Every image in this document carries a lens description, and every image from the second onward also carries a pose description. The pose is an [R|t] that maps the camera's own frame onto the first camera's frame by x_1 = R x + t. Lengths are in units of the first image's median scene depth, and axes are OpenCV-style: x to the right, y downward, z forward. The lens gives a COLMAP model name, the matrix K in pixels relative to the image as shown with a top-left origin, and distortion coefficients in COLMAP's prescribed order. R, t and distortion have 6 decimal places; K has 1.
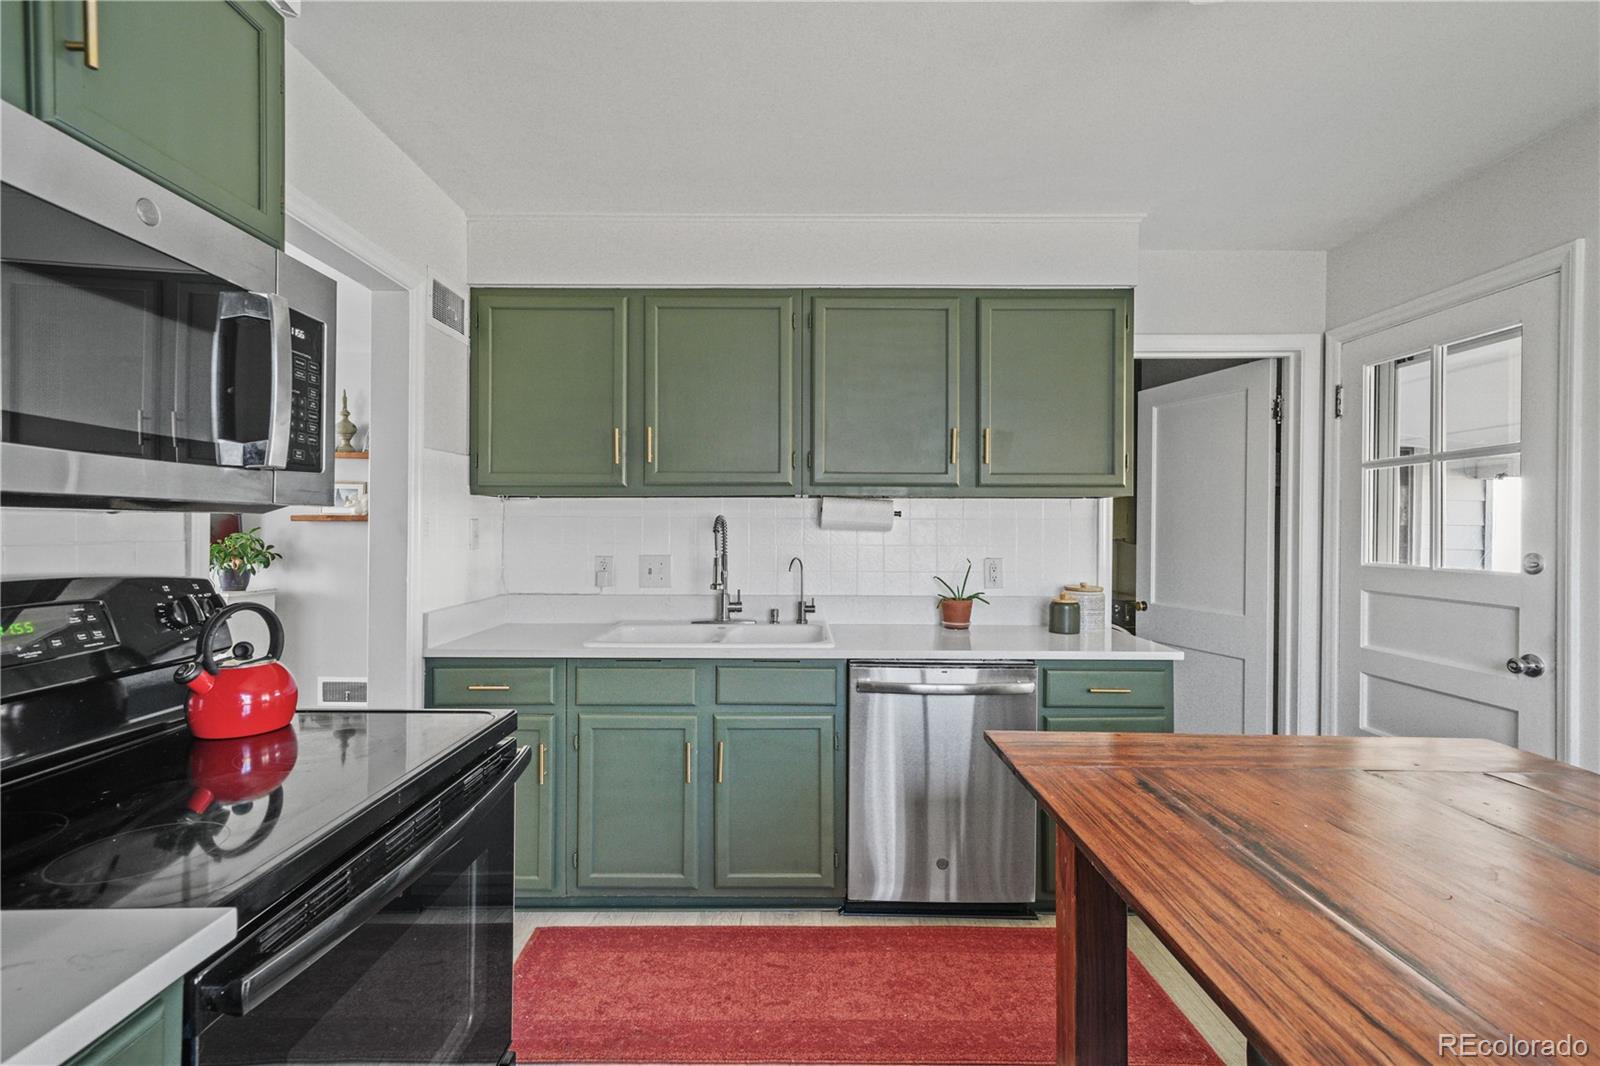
lens RADIAL K [[744.8, 0, 800.0], [0, 744.8, 533.0], [0, 0, 1]] dist [0.003481, 0.000182]
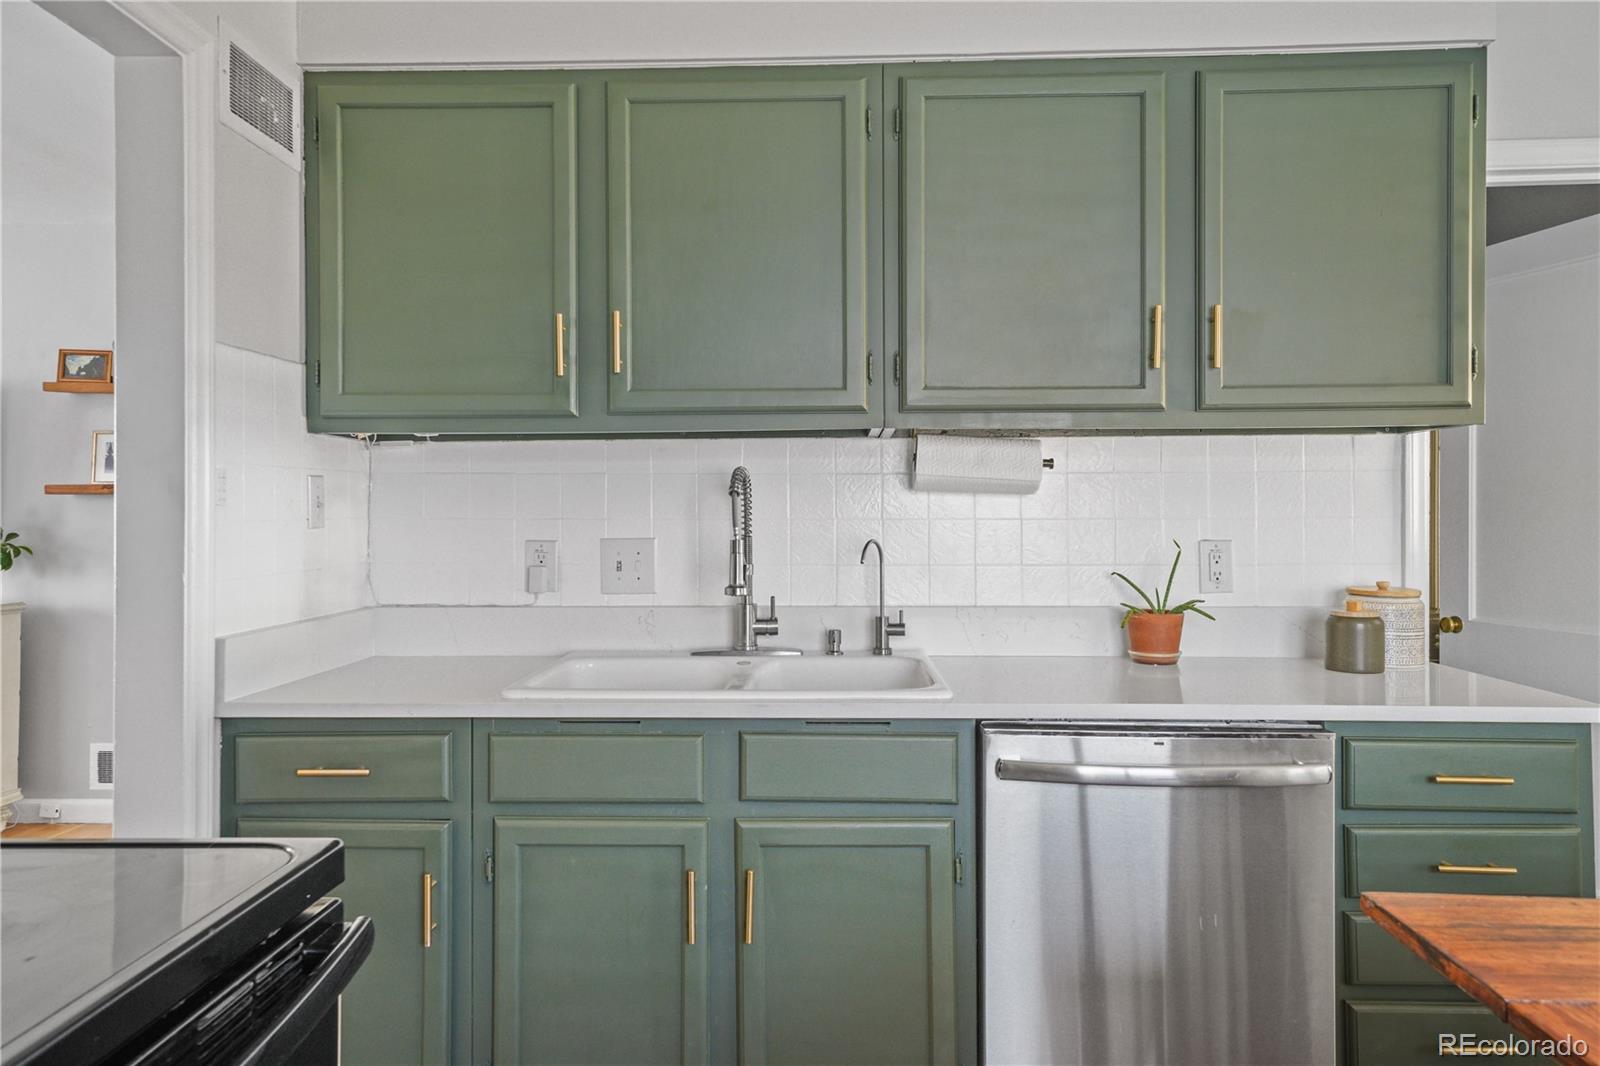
lens RADIAL K [[1088.8, 0, 800.0], [0, 1088.8, 523.2], [0, 0, 1]] dist [0.023658, 0.003199]
pose [[0.999483, -0.006241, -0.031531, -0.036006], [0.006260, 0.999980, 0.000519, 0.020329], [0.031527, -0.000716, 0.999503, 0.167464]]
